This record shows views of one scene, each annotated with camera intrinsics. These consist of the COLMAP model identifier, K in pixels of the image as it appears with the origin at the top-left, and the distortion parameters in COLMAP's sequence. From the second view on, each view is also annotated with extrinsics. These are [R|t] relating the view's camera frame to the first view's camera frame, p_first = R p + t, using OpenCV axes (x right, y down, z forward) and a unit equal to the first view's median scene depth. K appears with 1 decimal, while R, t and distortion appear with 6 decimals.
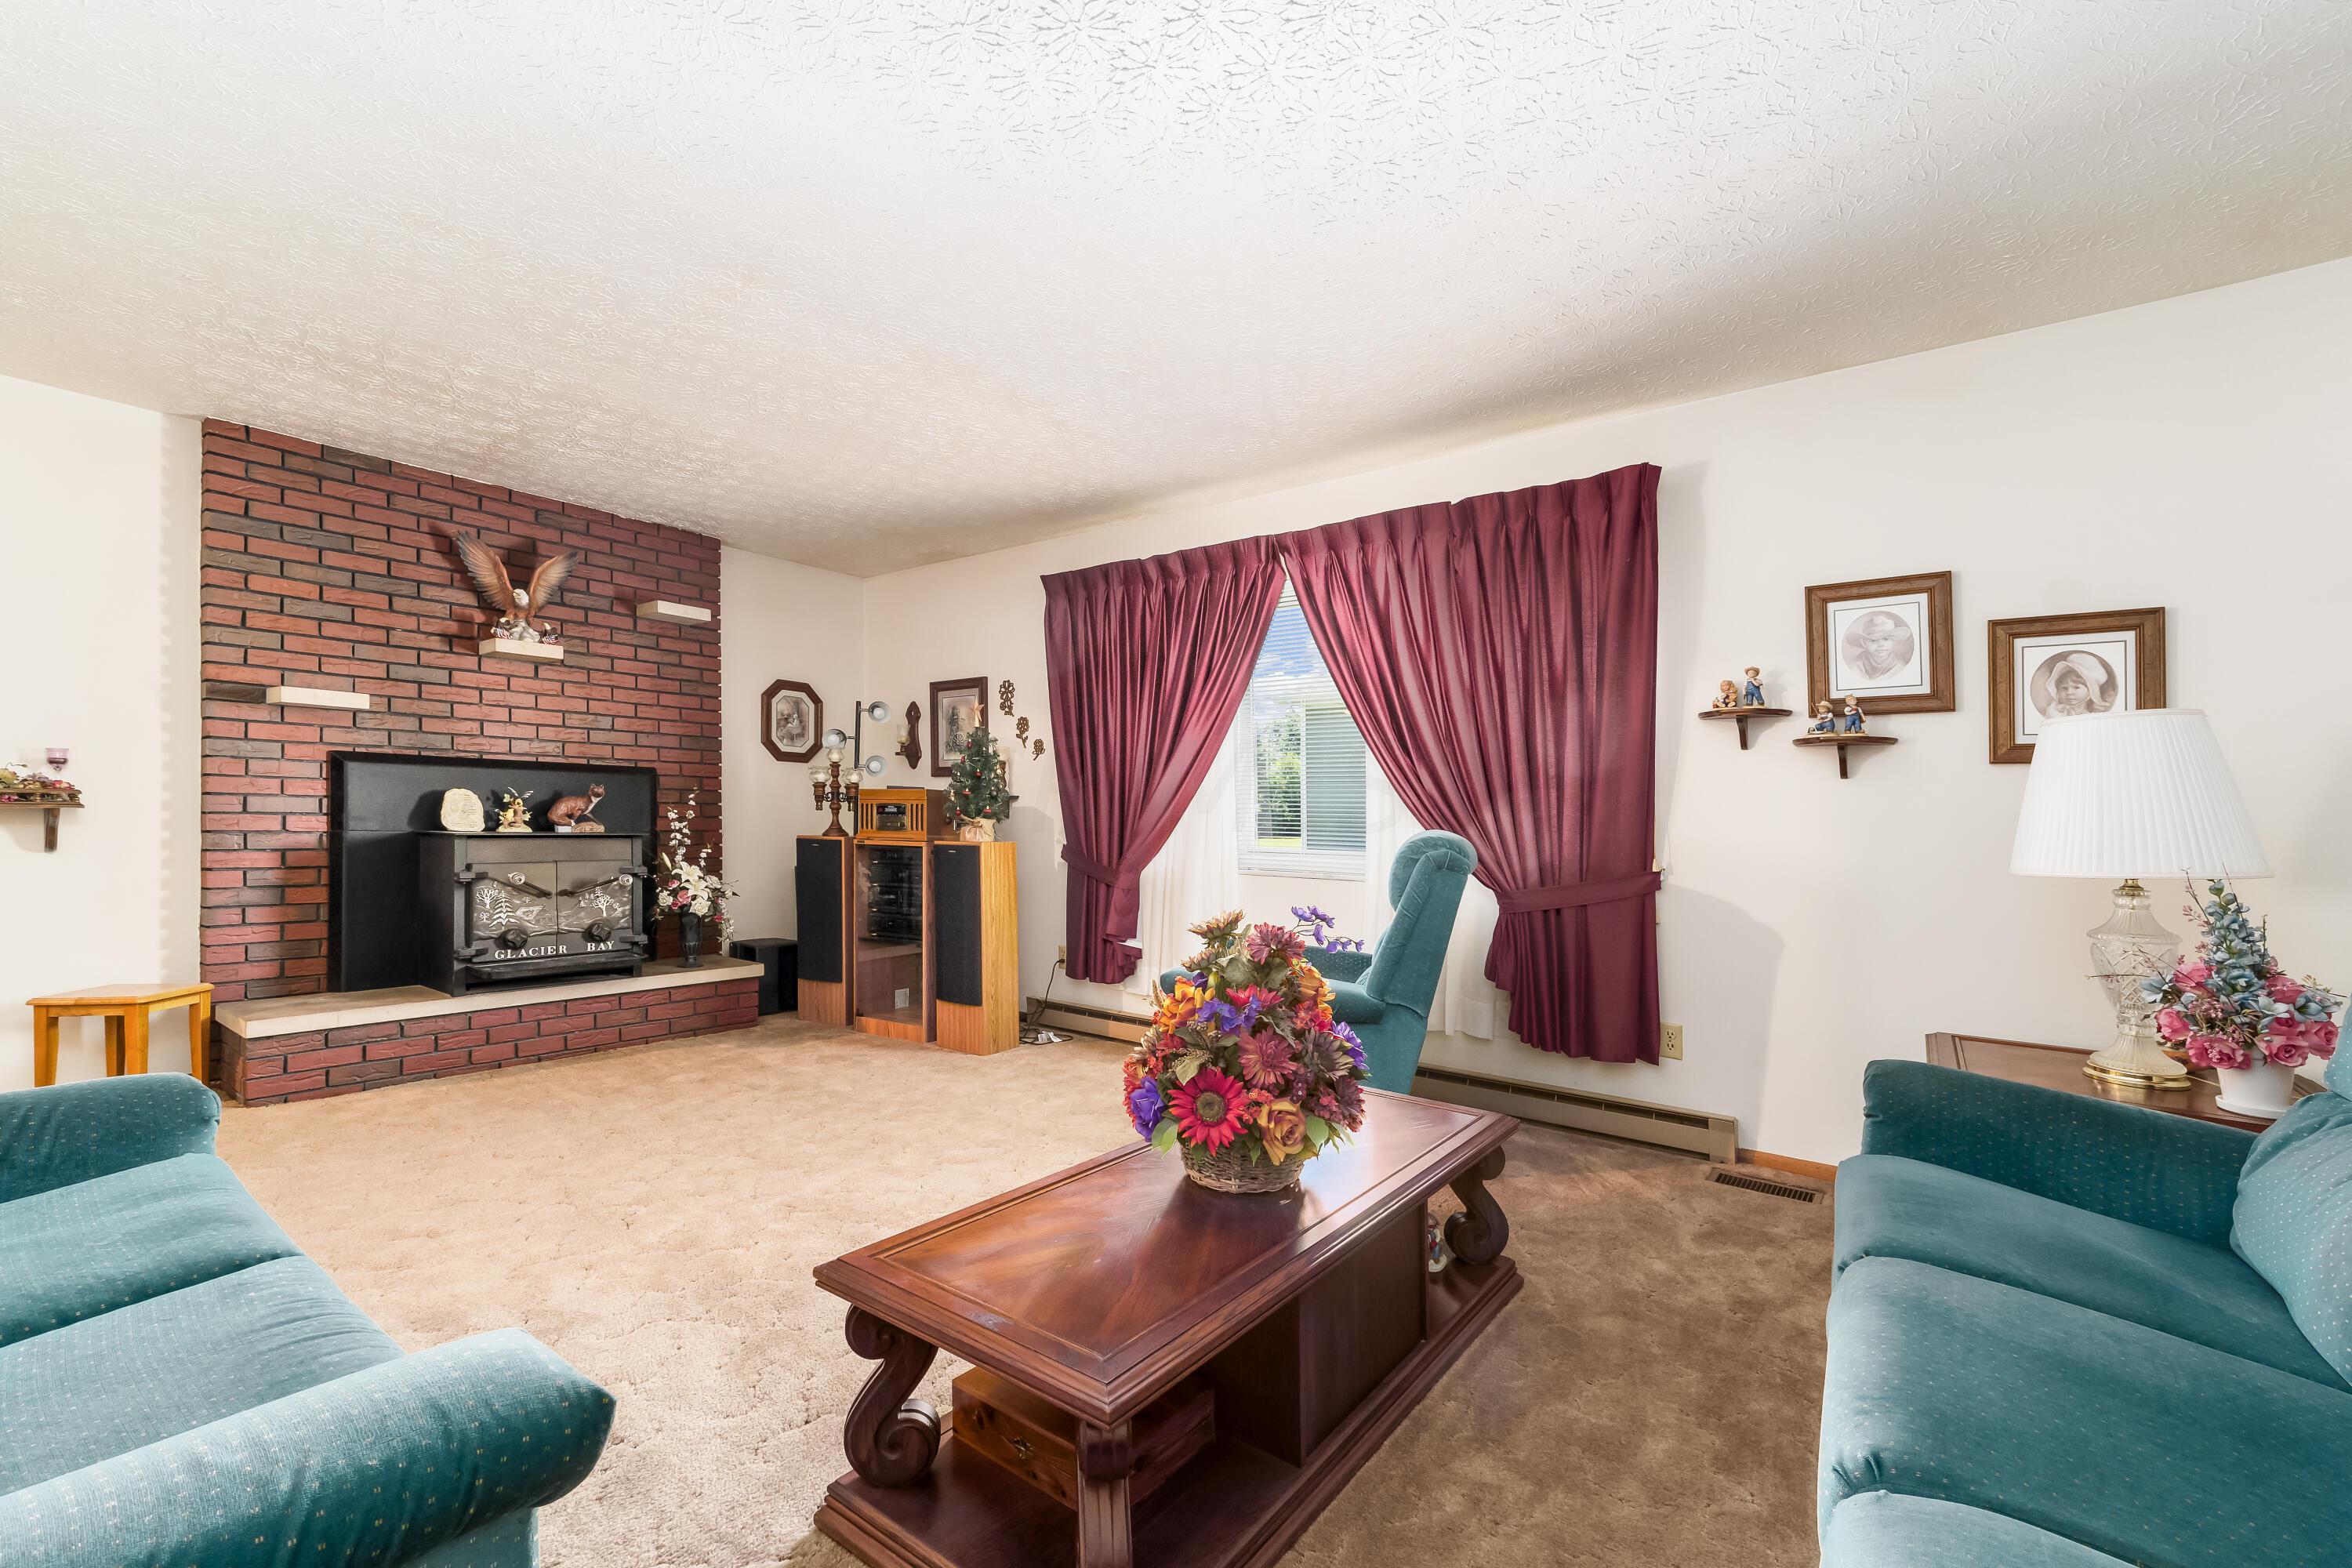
lens RADIAL K [[1008.0, 0, 1173.6], [0, 1008.0, 791.3], [0, 0, 1]] dist [0.005528, -0.000678]
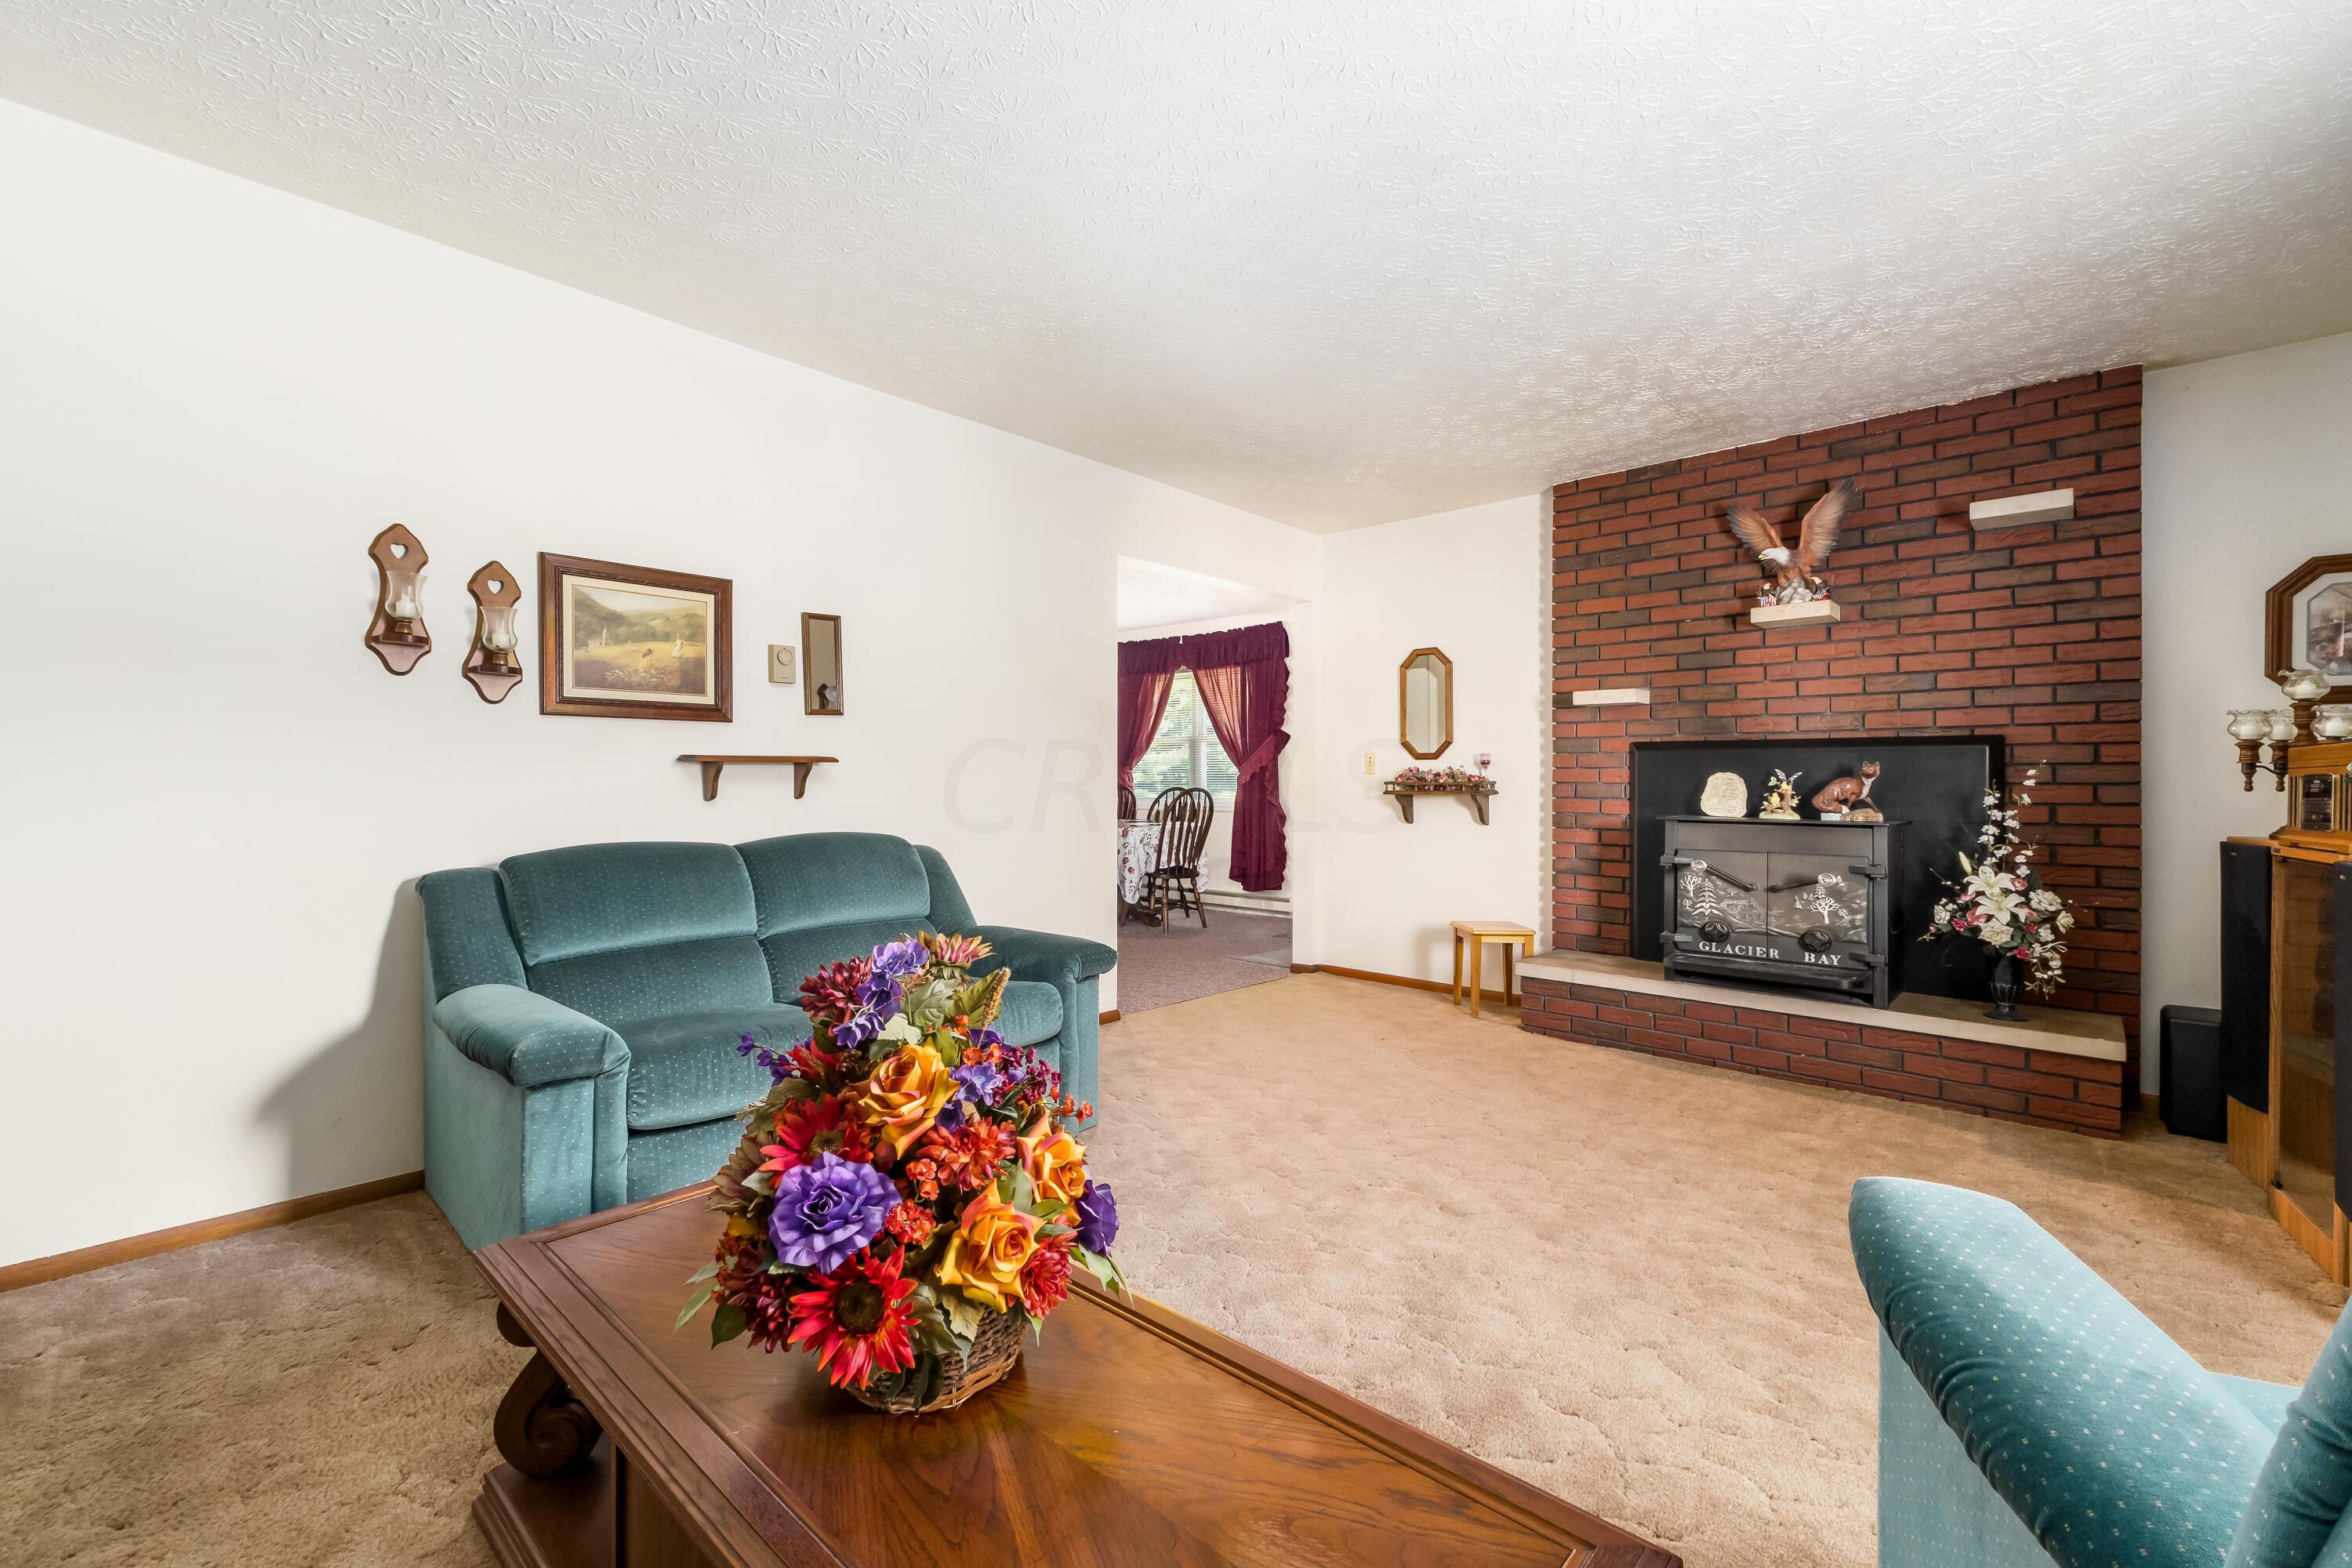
lens RADIAL K [[1008.0, 0, 1172.4], [0, 1008.0, 817.4], [0, 0, 1]] dist [0.005528, -0.000678]
pose [[-0.112829, 0.012603, -0.993534, 0.300926], [0.016213, 0.999810, 0.010841, 0.020188], [0.993482, -0.014885, -0.113012, 0.556835]]
